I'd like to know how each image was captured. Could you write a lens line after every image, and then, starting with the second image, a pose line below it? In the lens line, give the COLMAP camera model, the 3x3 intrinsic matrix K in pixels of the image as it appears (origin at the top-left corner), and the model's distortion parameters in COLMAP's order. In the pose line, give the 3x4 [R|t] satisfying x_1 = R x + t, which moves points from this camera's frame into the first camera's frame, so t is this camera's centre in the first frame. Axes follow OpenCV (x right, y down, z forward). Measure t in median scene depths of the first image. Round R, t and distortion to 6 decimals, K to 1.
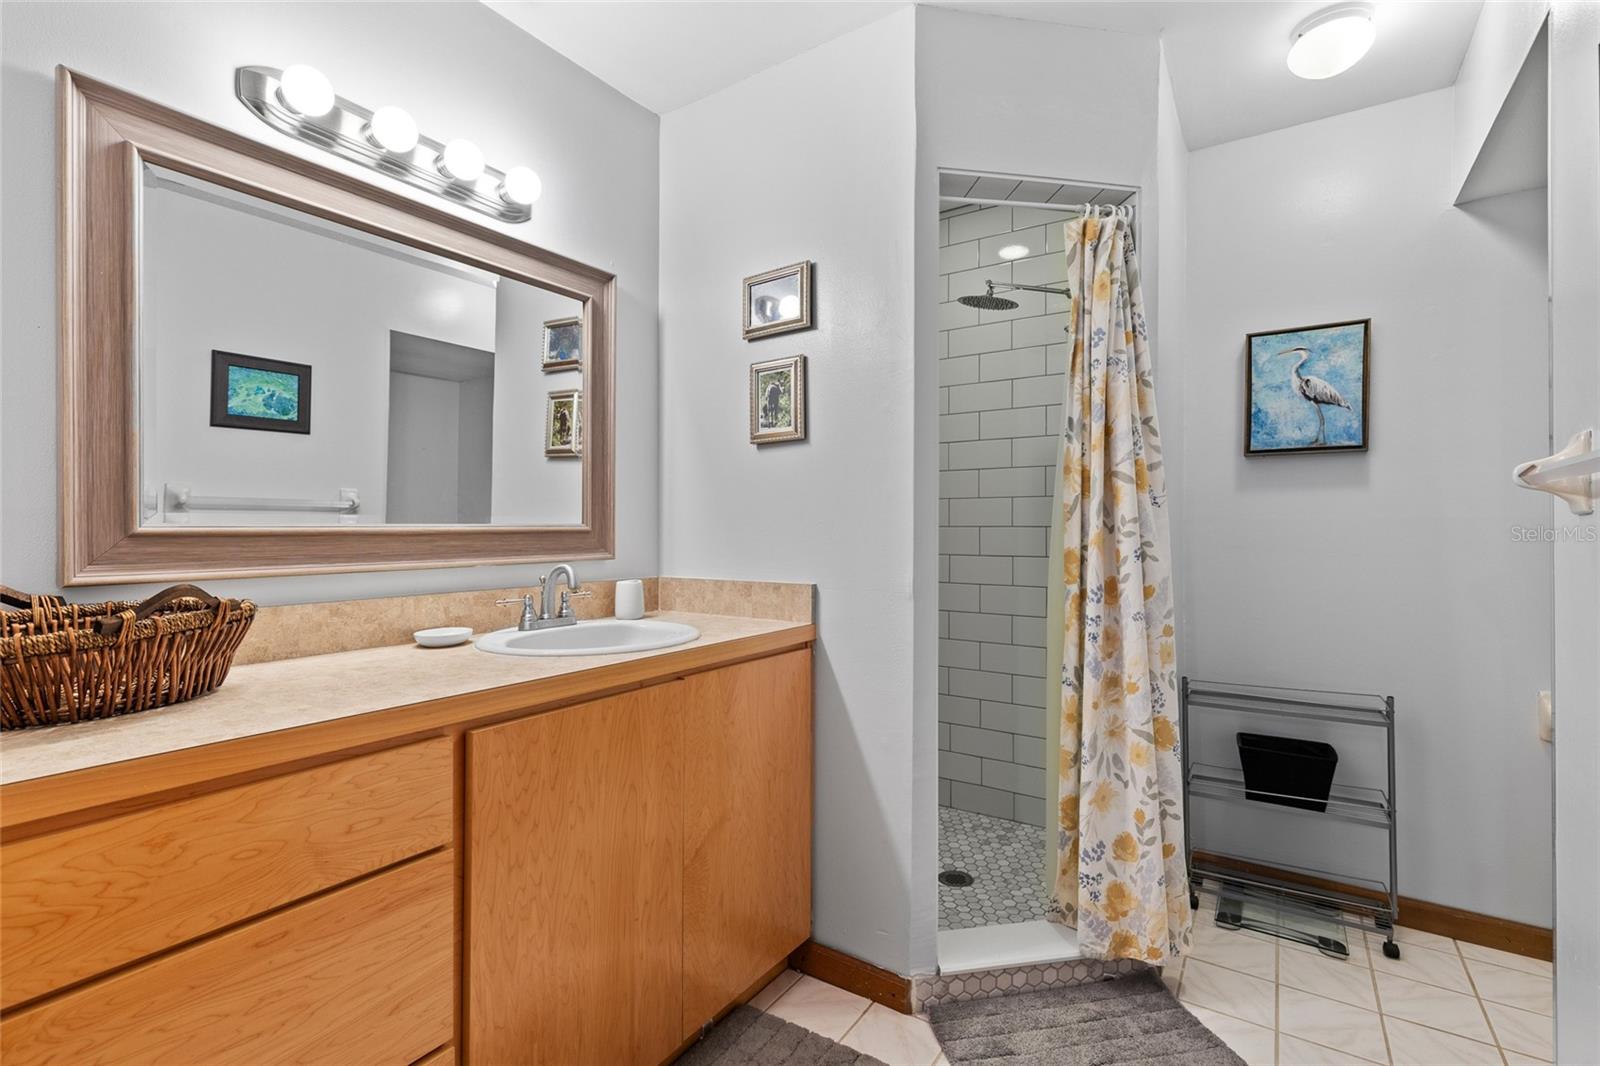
lens RADIAL K [[731.1, 0, 798.5], [0, 731.1, 528.3], [0, 0, 1]] dist [0.013397, 0.000689]
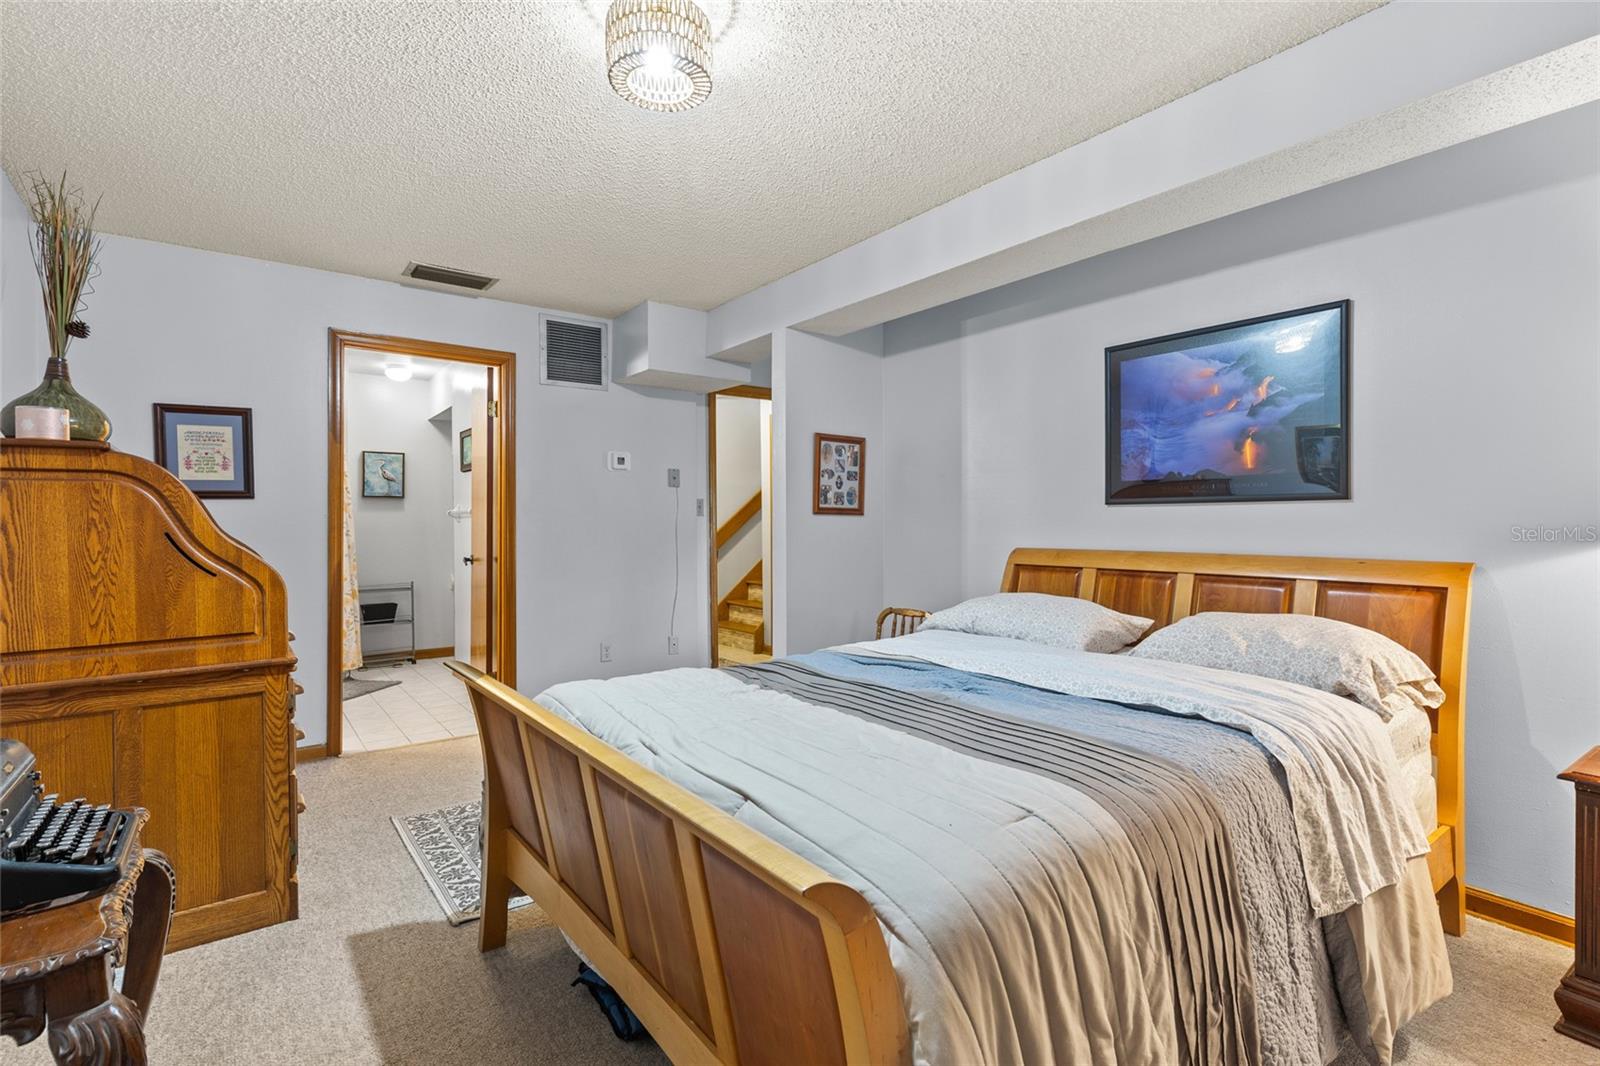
lens RADIAL K [[731.1, 0, 799.1], [0, 731.1, 528.8], [0, 0, 1]] dist [0.013397, 0.000689]
pose [[0.331503, -0.009323, 0.943408, -1.397066], [0.011288, 0.999919, 0.005915, 0.013602], [-0.943386, 0.008688, 0.331582, -1.379909]]
